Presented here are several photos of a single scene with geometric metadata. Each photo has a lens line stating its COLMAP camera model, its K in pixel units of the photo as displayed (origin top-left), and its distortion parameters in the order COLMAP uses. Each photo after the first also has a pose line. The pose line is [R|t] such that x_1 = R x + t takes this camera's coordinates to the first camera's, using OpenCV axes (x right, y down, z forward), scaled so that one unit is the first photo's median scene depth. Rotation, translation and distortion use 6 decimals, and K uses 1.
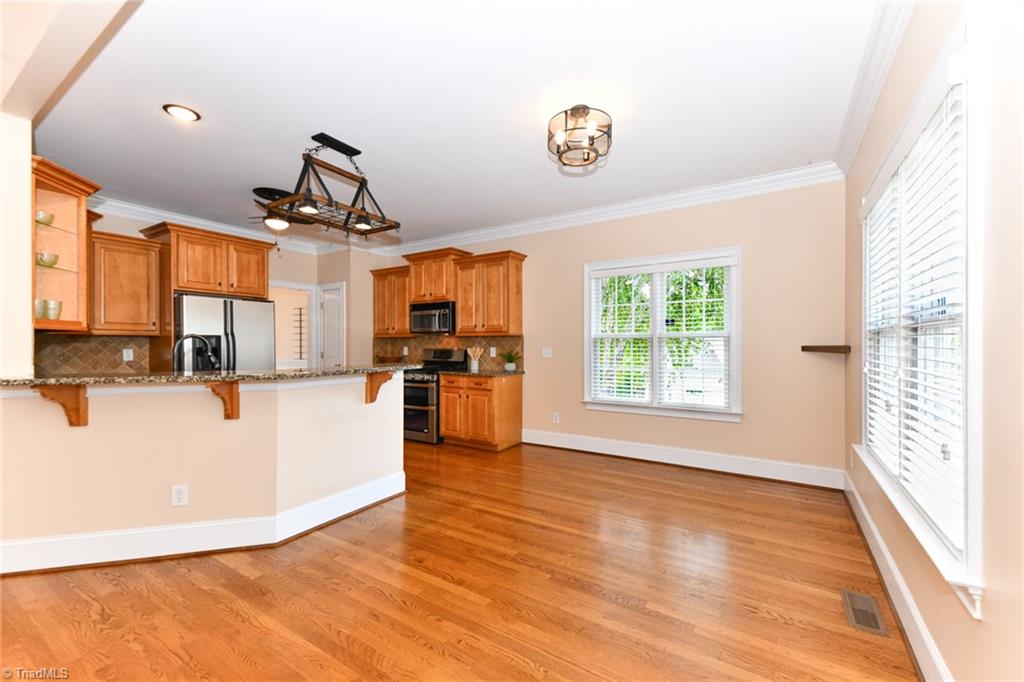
lens RADIAL K [[412.4, 0, 520.3], [0, 412.4, 344.3], [0, 0, 1]] dist [0.009536, -0.000951]
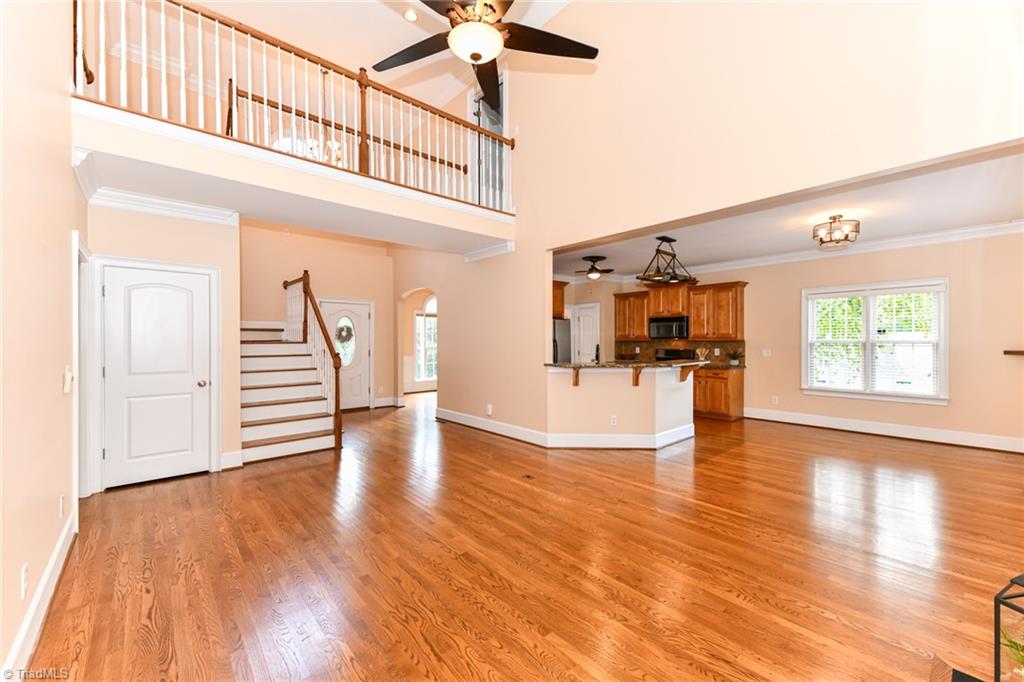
lens RADIAL K [[412.4, 0, 509.7], [0, 412.4, 342.6], [0, 0, 1]] dist [0.009536, -0.000951]
pose [[0.957164, -0.001273, -0.289544, -0.348335], [0.003643, 0.999964, 0.007646, -0.027075], [0.289523, -0.008373, 0.957134, -0.563579]]
